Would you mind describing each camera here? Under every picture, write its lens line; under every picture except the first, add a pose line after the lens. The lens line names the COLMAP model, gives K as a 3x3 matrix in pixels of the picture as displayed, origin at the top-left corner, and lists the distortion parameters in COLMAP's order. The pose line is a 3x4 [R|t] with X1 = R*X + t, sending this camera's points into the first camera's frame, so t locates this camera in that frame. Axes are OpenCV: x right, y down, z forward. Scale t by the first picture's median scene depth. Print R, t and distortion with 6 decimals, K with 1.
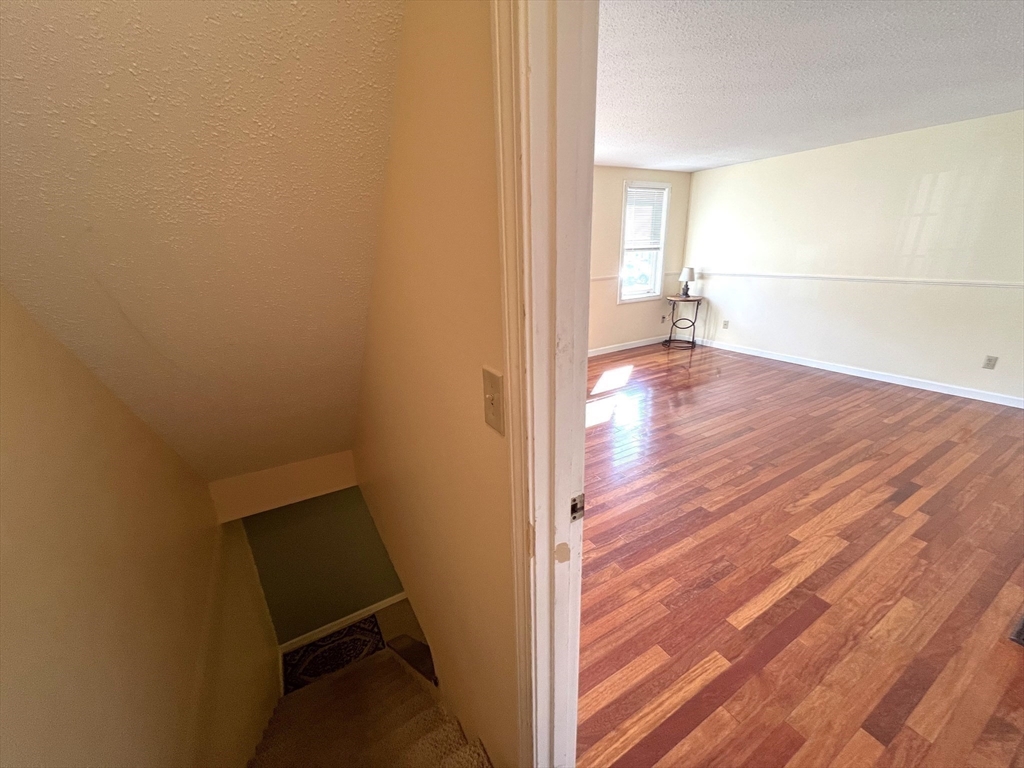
lens RADIAL K [[406.5, 0, 508.2], [0, 406.5, 380.2], [0, 0, 1]] dist [0.000293, 0.000068]
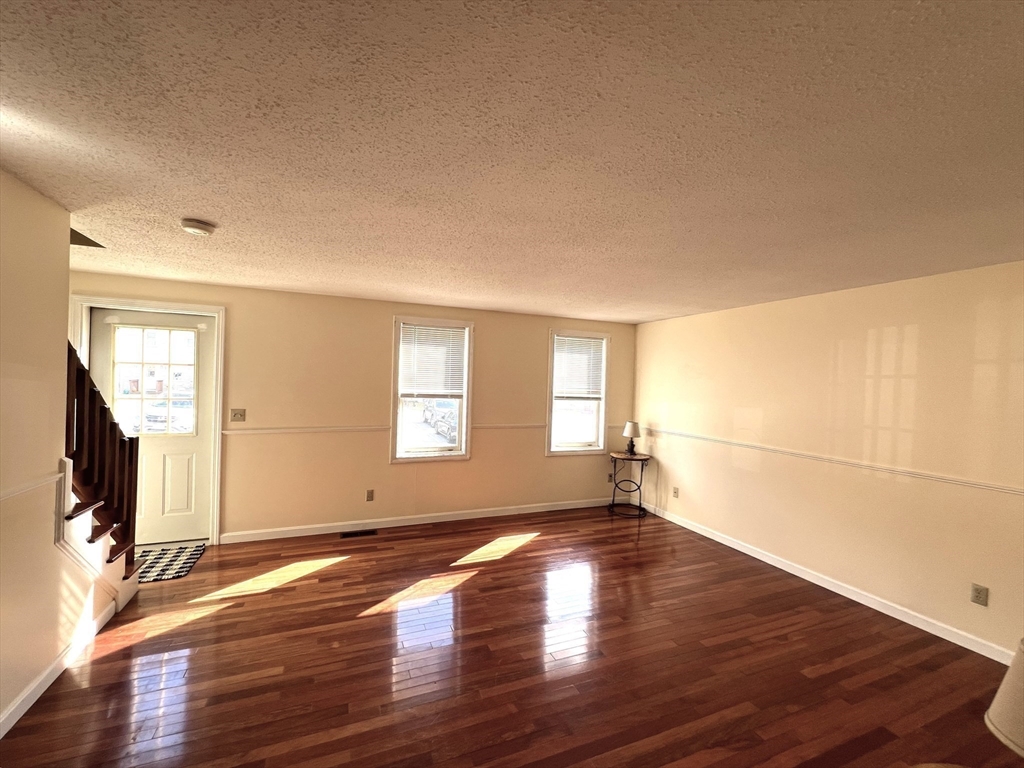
lens RADIAL K [[420.9, 0, 507.8], [0, 420.9, 382.7], [0, 0, 1]] dist [-0.000231, 0.000030]
pose [[0.988202, 0.067766, -0.137350, 0.294567], [-0.106741, 0.947844, -0.300330, -0.053595], [0.109834, 0.311448, 0.943894, 0.079838]]
